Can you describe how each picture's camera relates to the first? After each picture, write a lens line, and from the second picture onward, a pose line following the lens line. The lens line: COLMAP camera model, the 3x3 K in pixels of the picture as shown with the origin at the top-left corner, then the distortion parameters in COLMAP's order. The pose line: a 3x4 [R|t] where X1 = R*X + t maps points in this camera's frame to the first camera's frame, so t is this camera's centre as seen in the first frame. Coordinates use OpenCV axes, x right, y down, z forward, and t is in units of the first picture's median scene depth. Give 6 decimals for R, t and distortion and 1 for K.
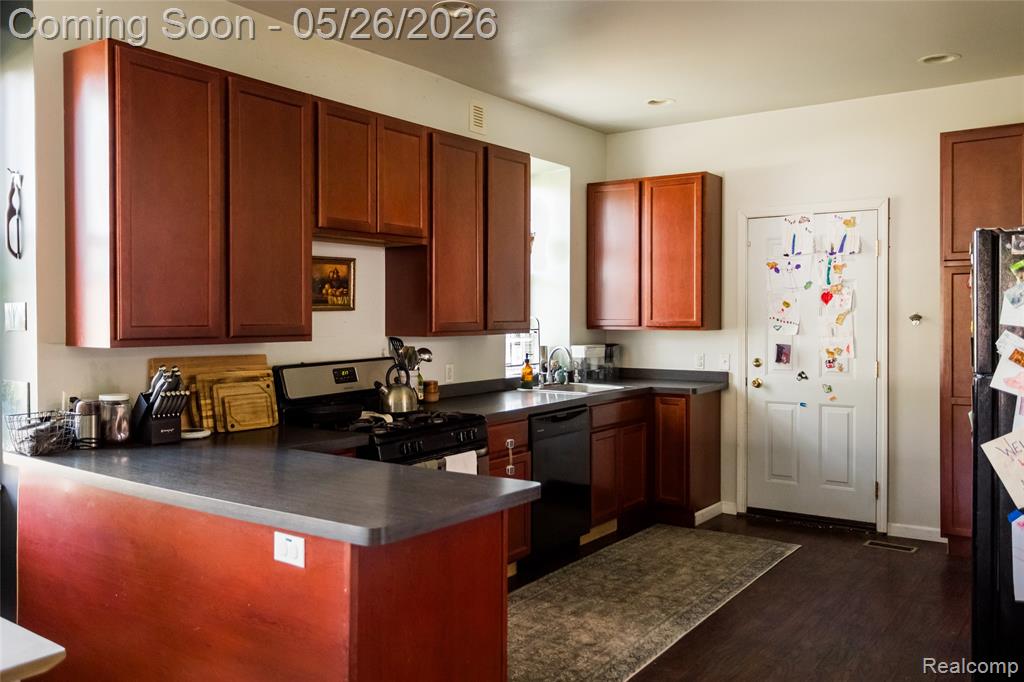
lens RADIAL K [[852.9, 0, 511.6], [0, 852.9, 337.4], [0, 0, 1]] dist [0.006980, 0.004580]
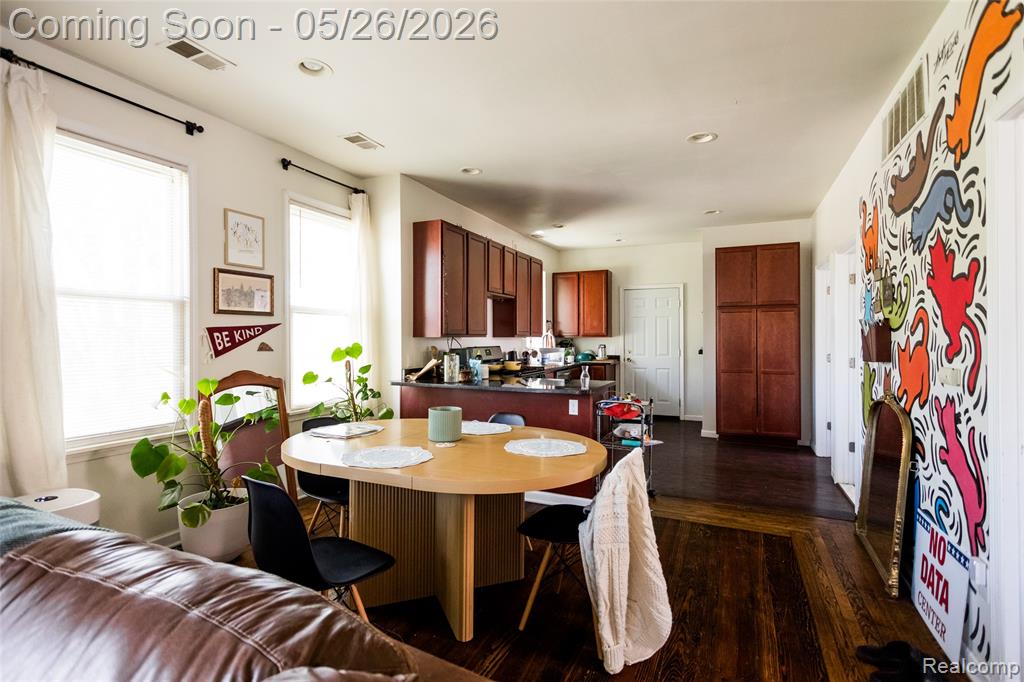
lens RADIAL K [[480.6, 0, 515.0], [0, 480.6, 338.4], [0, 0, 1]] dist [0.002071, -0.000387]
pose [[0.984146, -0.001389, 0.177352, -0.305432], [0.006491, 0.999581, -0.028191, 0.036305], [-0.177239, 0.028896, 0.983744, -0.294651]]
